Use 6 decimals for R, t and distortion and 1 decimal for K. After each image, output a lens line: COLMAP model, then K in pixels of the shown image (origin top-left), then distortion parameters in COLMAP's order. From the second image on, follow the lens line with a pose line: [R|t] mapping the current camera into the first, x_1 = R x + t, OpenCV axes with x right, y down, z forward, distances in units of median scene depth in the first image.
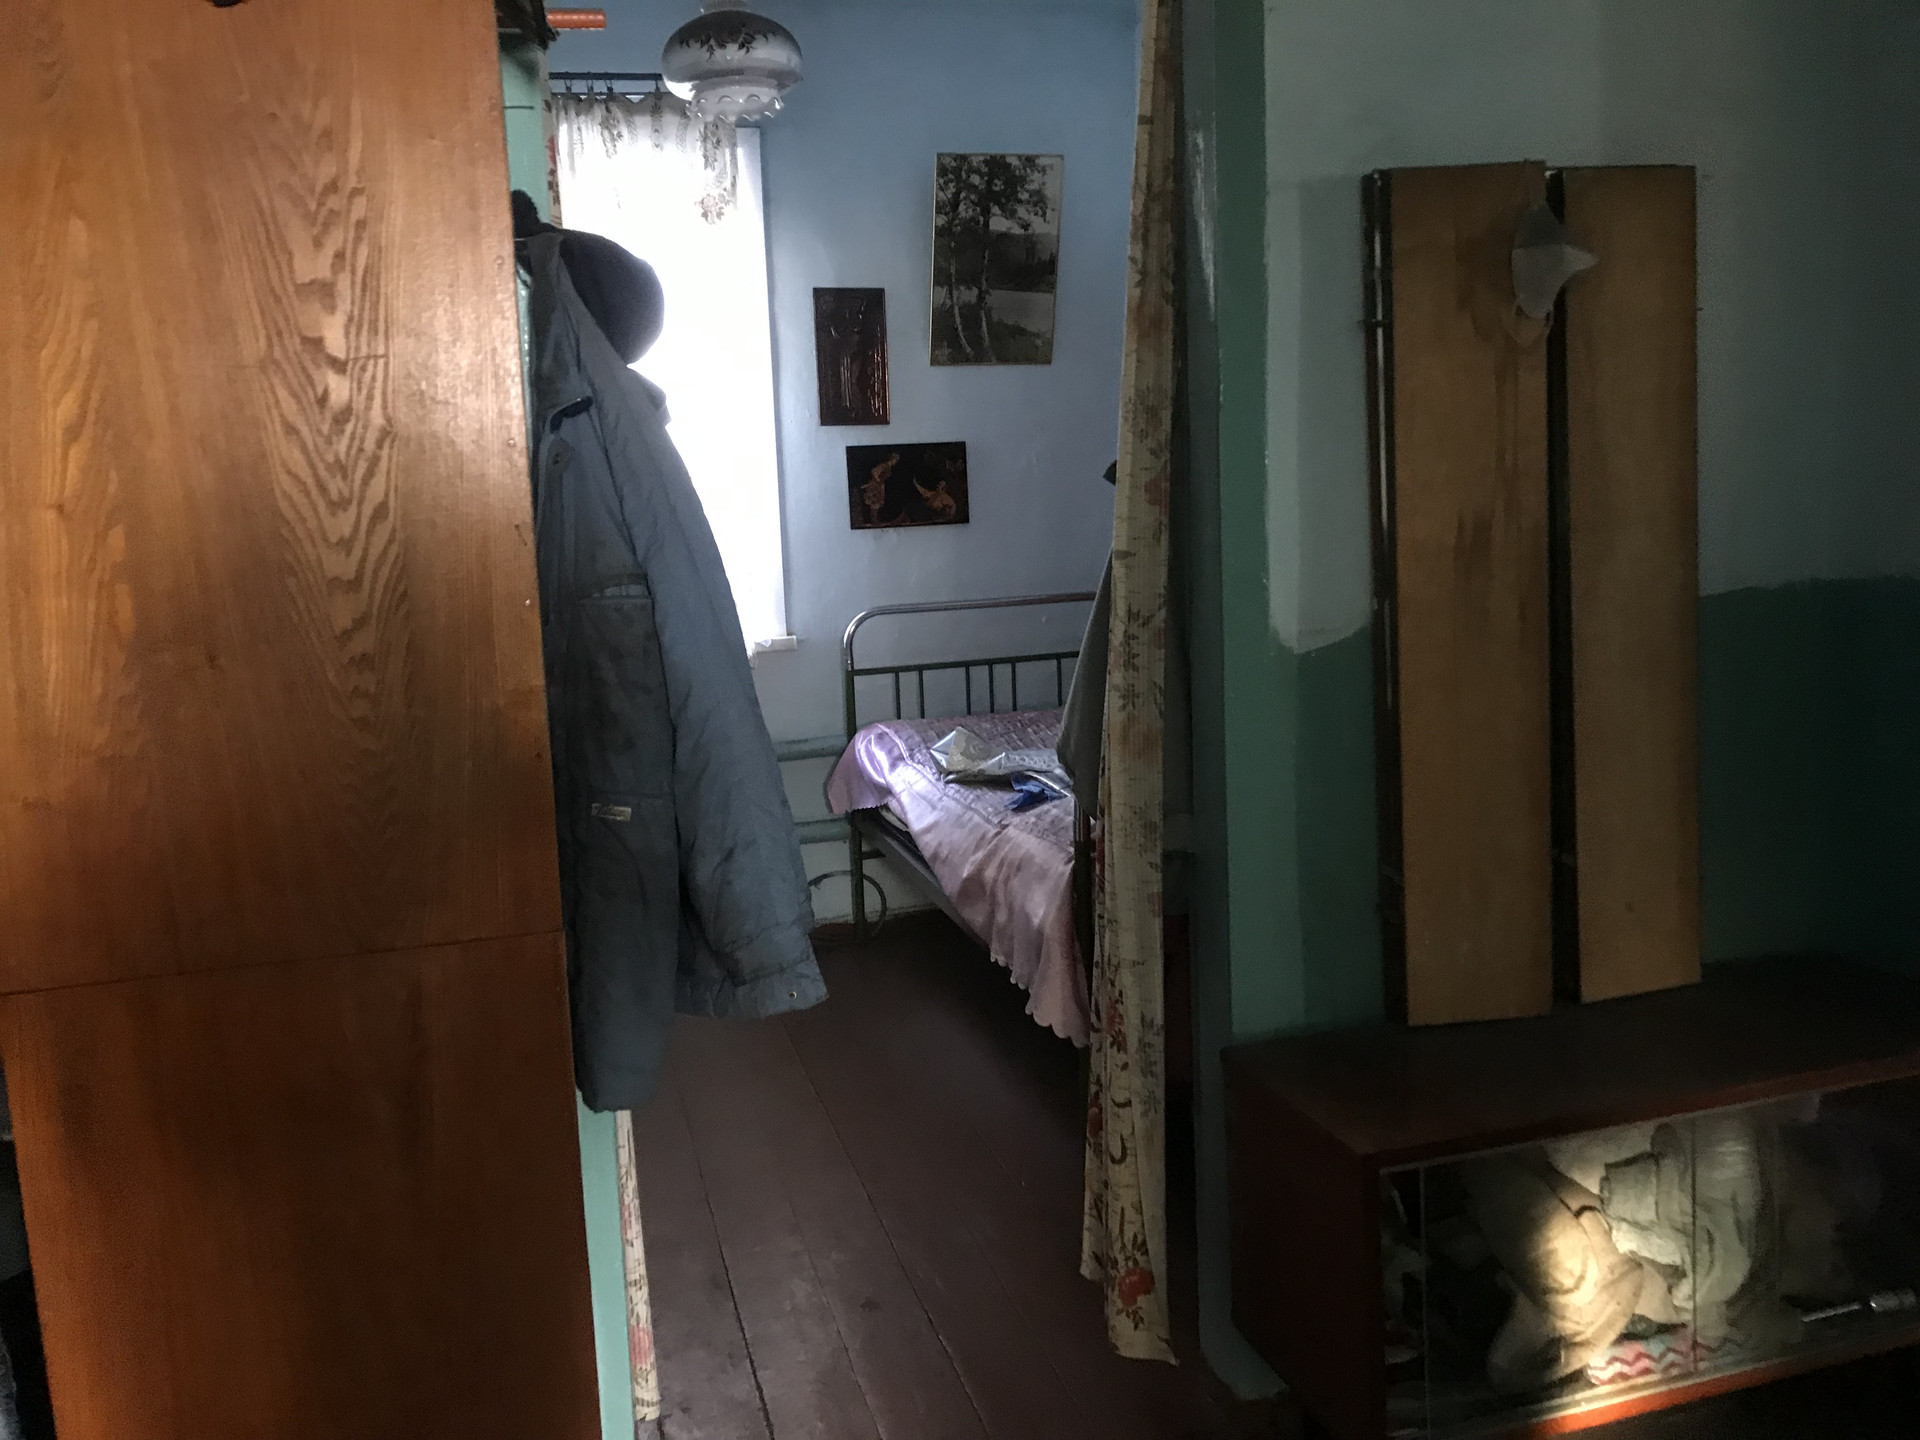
lens RADIAL K [[1544.6, 0, 960.6], [0, 1544.6, 747.4], [0, 0, 1]] dist [0.036796, -0.042899]
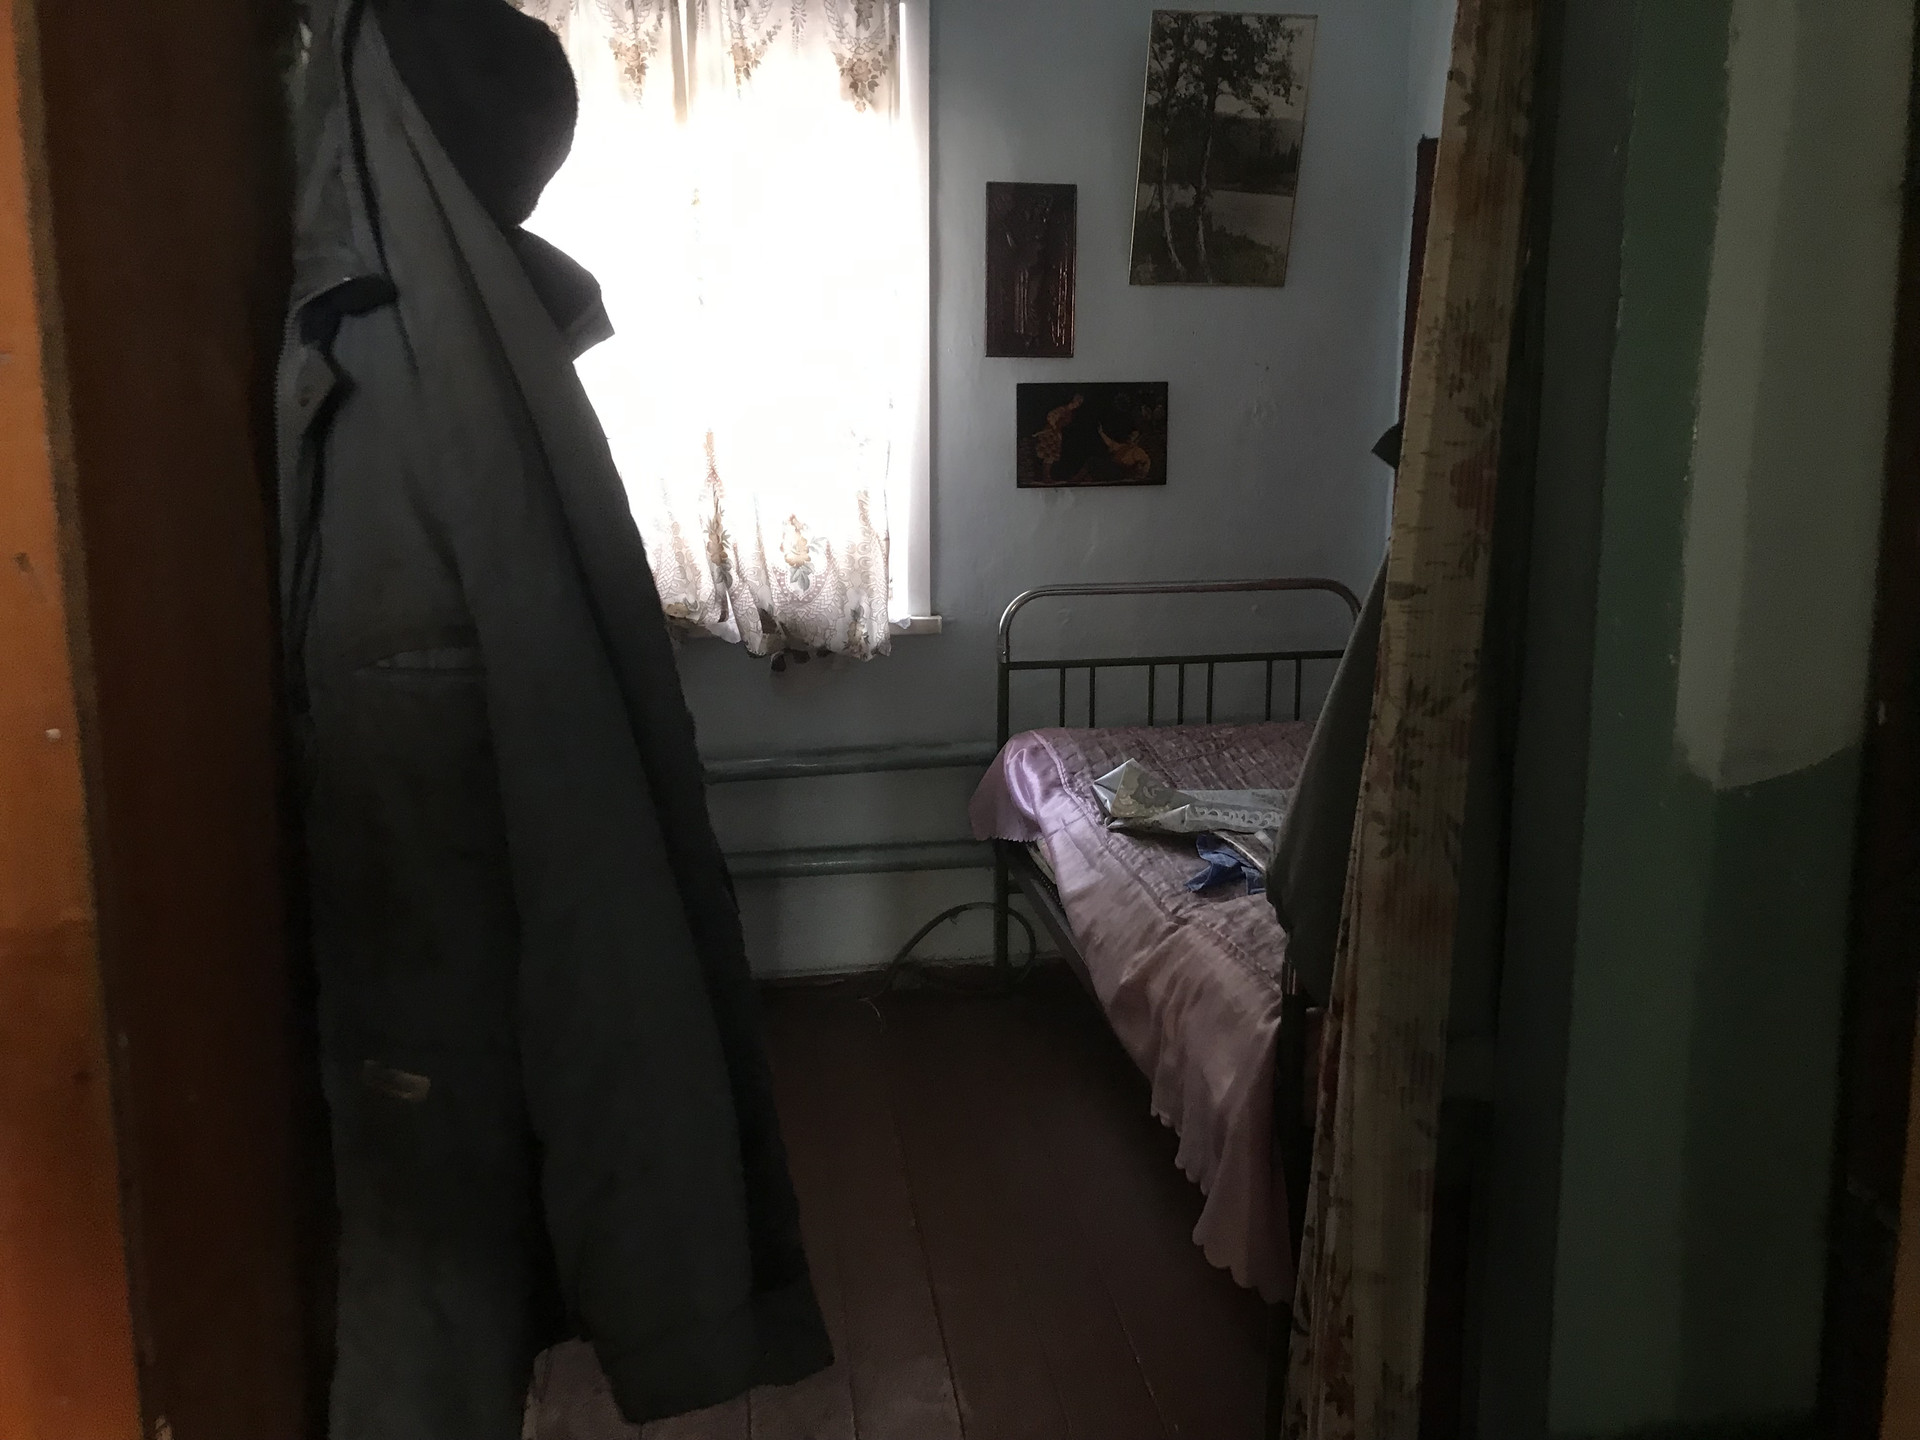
lens RADIAL K [[1544.6, 0, 957.4], [0, 1544.6, 716.1], [0, 0, 1]] dist [0.036796, -0.042899]
pose [[0.990045, 0.061271, -0.126717, 0.009042], [-0.058618, 0.997978, 0.024560, -0.047787], [0.127965, -0.016888, 0.991635, 0.234164]]
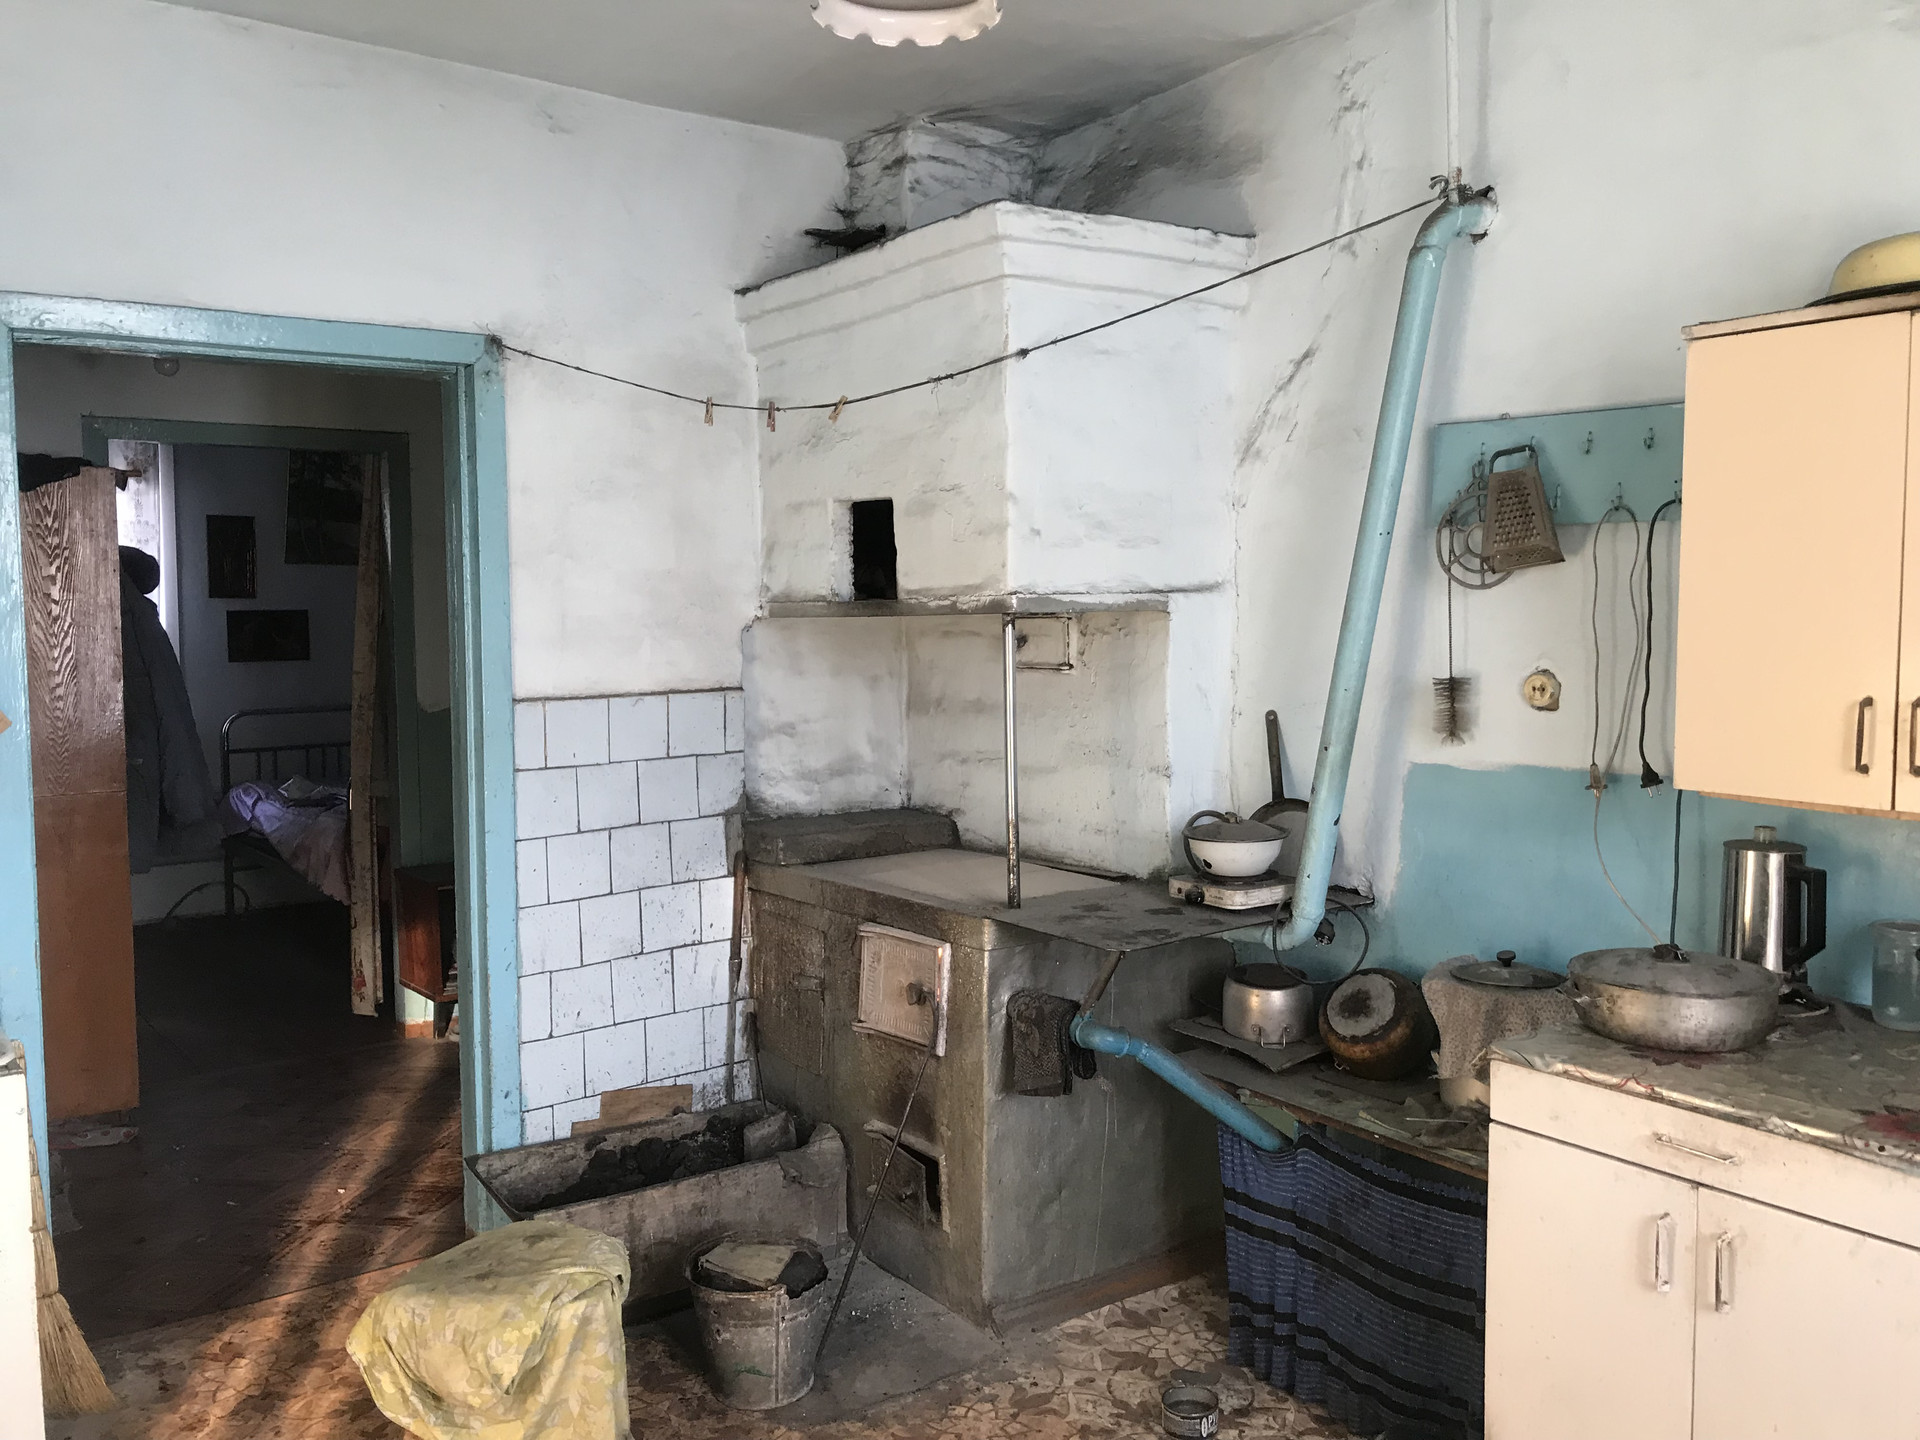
lens RADIAL K [[1544.6, 0, 940.0], [0, 1544.6, 720.1], [0, 0, 1]] dist [0.036796, -0.042899]
pose [[0.933893, 0.010248, 0.357406, 0.050339], [0.029973, 0.993827, -0.106817, 0.133476], [-0.356295, 0.110468, 0.927820, -0.889080]]
